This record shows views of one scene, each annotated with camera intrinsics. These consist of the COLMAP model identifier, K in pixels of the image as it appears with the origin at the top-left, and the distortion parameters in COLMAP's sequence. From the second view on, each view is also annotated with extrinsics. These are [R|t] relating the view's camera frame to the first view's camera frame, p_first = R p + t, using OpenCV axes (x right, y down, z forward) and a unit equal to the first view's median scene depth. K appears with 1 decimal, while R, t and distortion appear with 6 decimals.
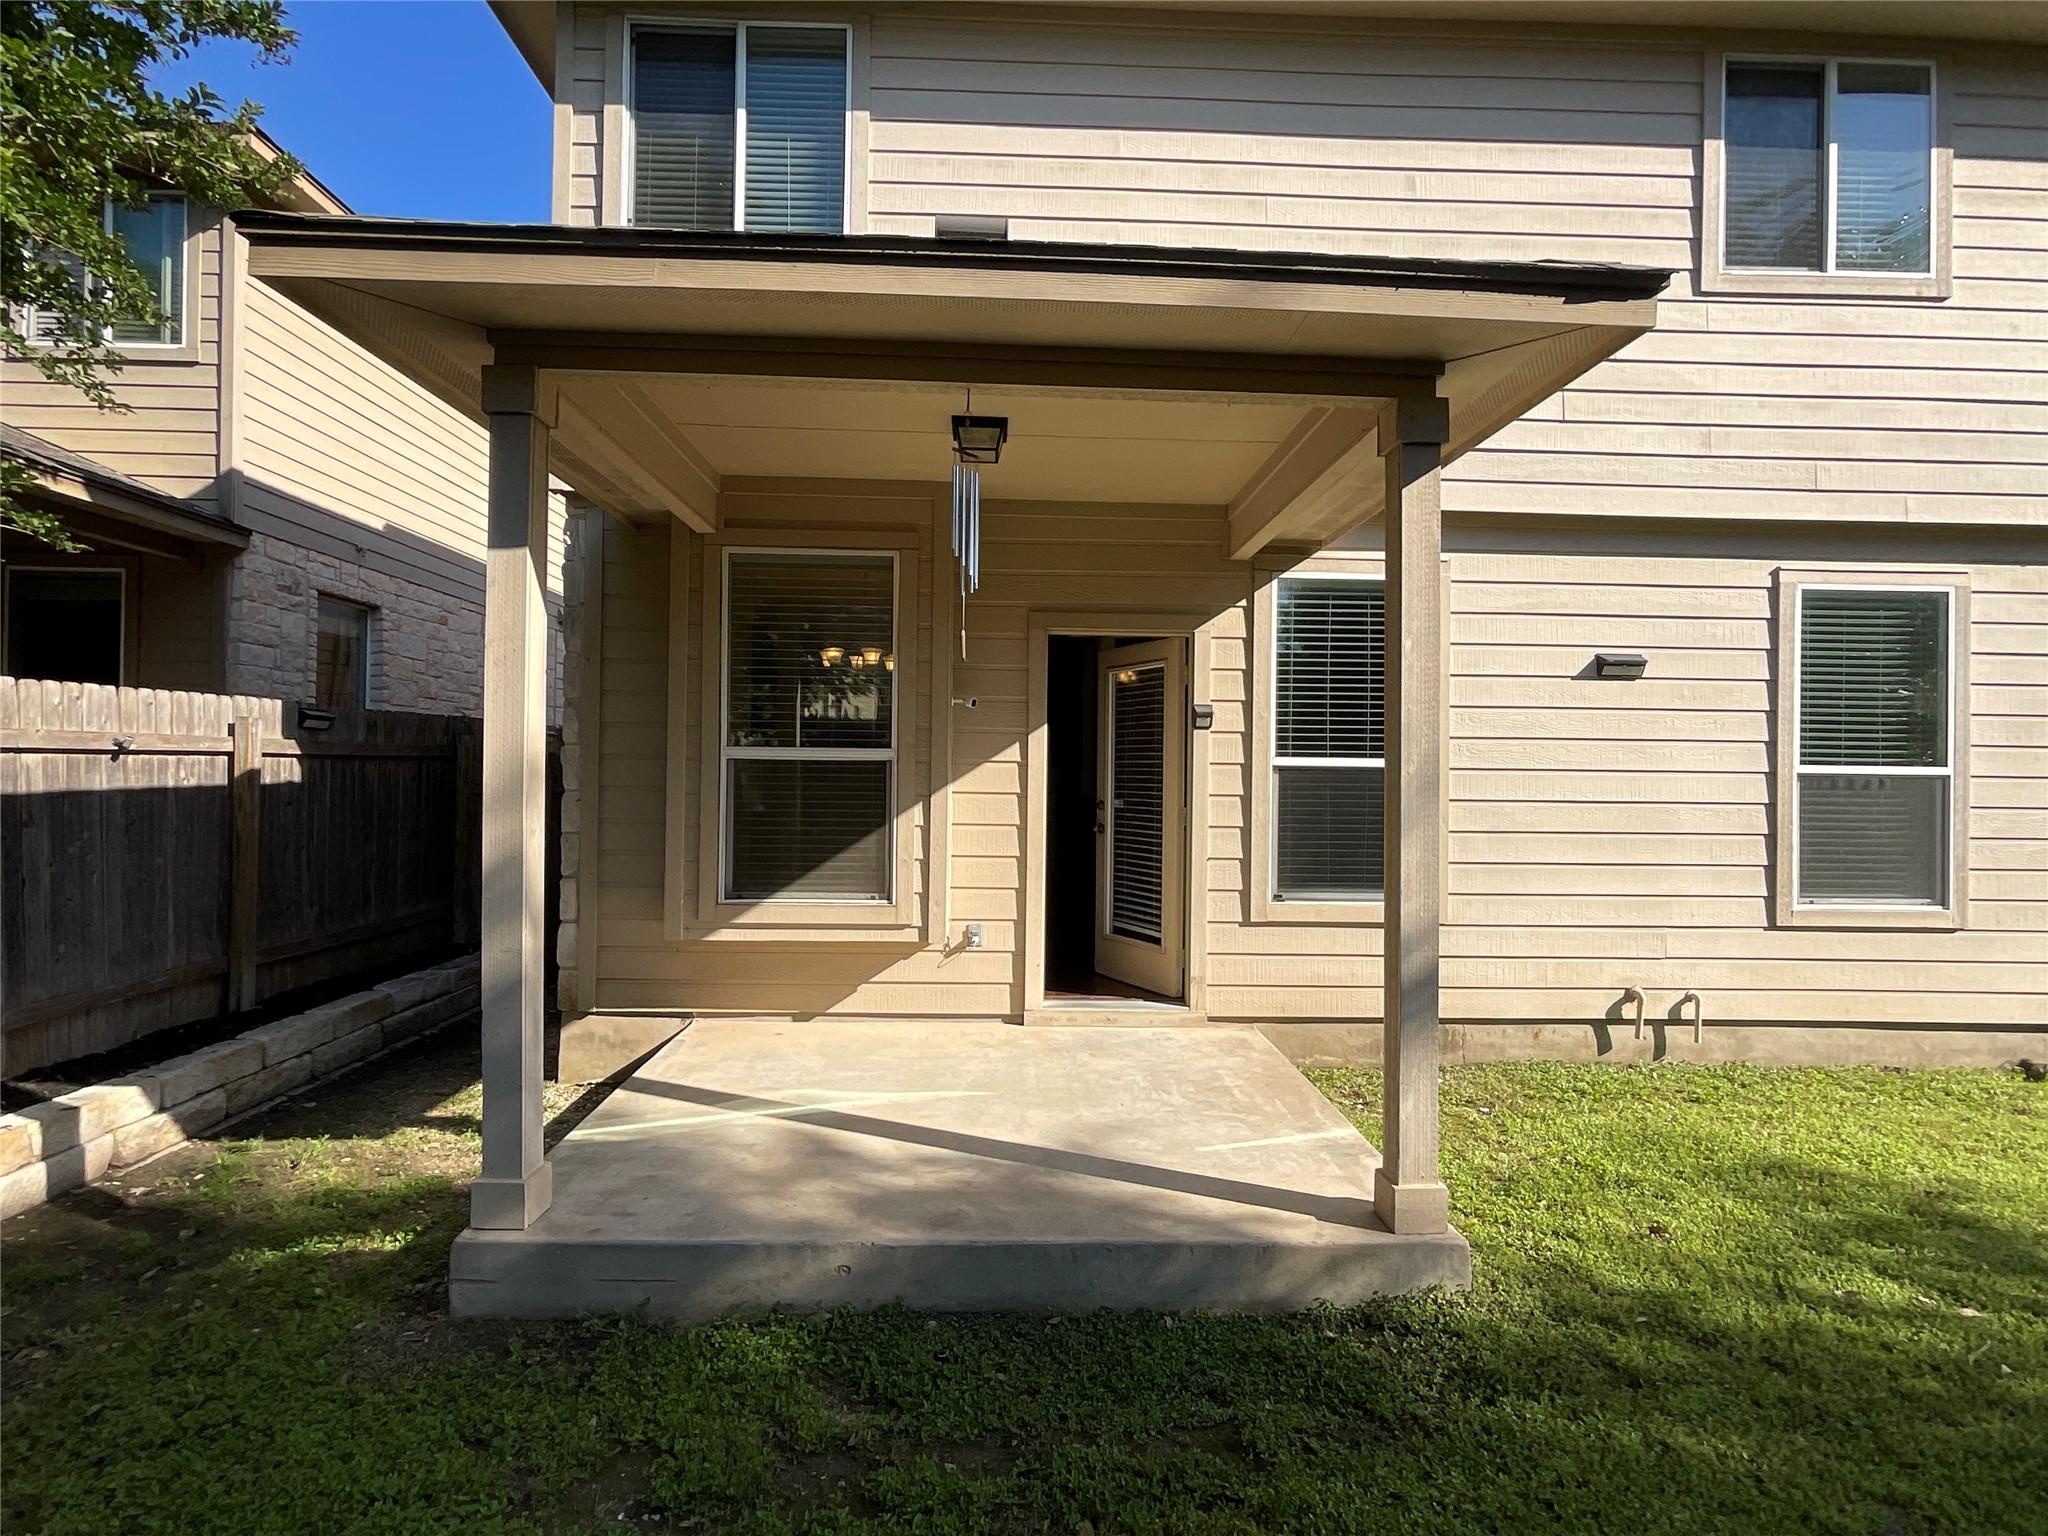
lens RADIAL K [[976.8, 0, 1024.0], [0, 976.8, 768.0], [0, 0, 1]] dist [-0.001915, -0.000406]
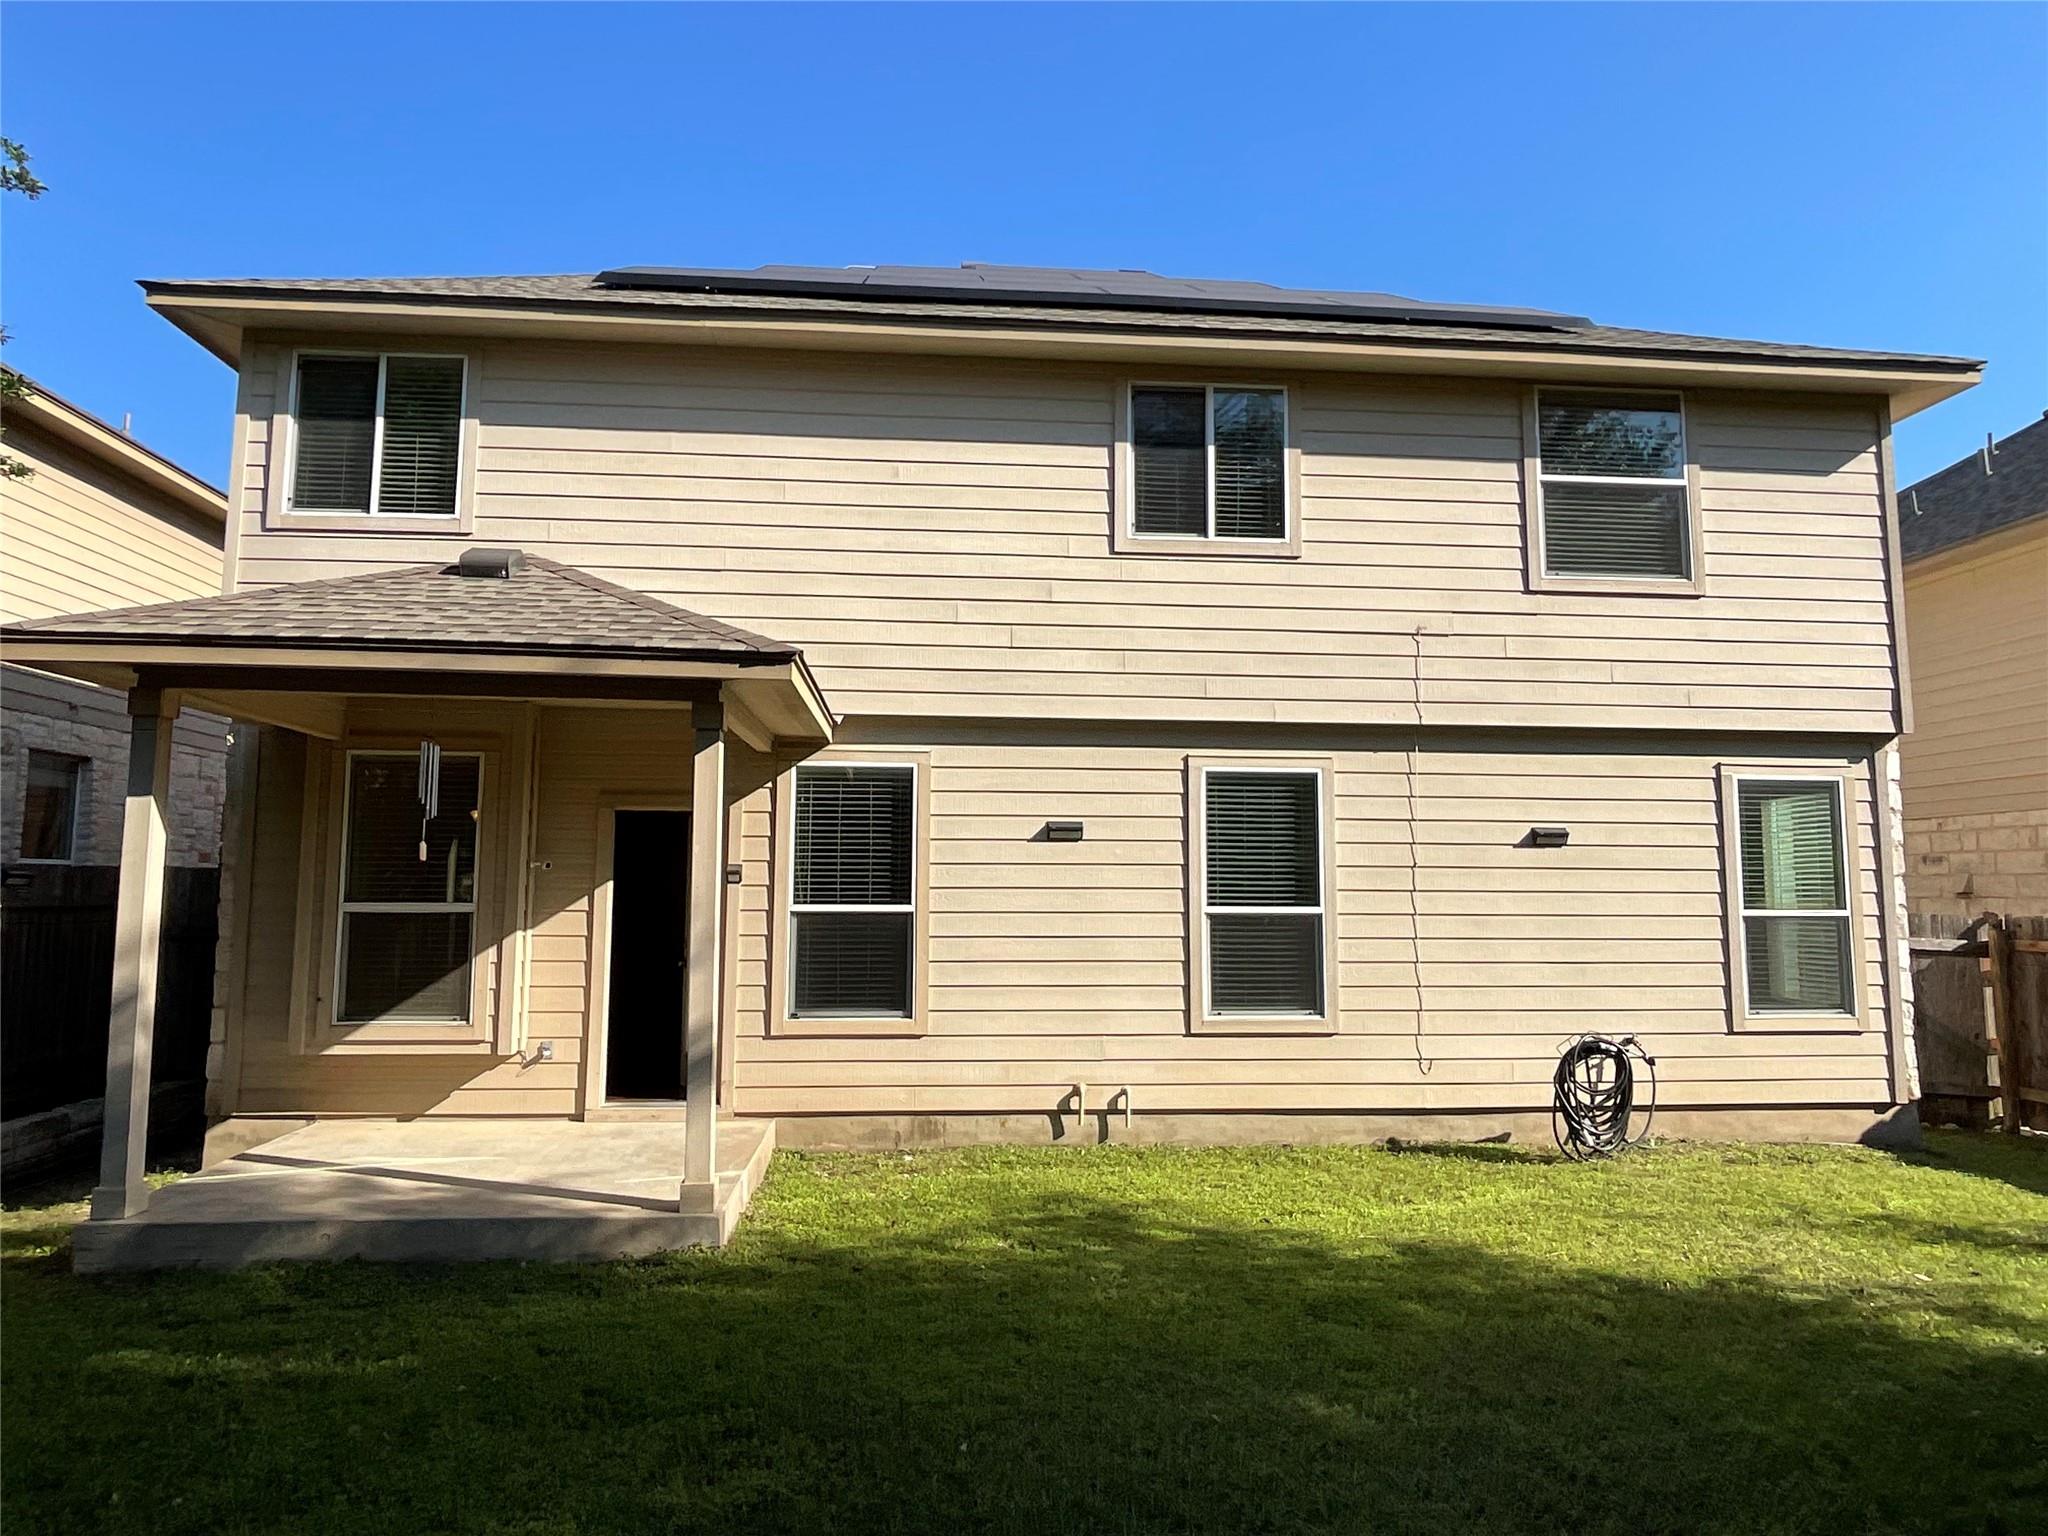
lens RADIAL K [[1236.6, 0, 1024.0], [0, 1236.6, 768.0], [0, 0, 1]] dist [0.000764, -0.002967]
pose [[0.998742, -0.004764, 0.049927, 0.480861], [0.009514, 0.995400, -0.095330, -0.032401], [-0.049243, 0.095685, 0.994193, -0.644887]]
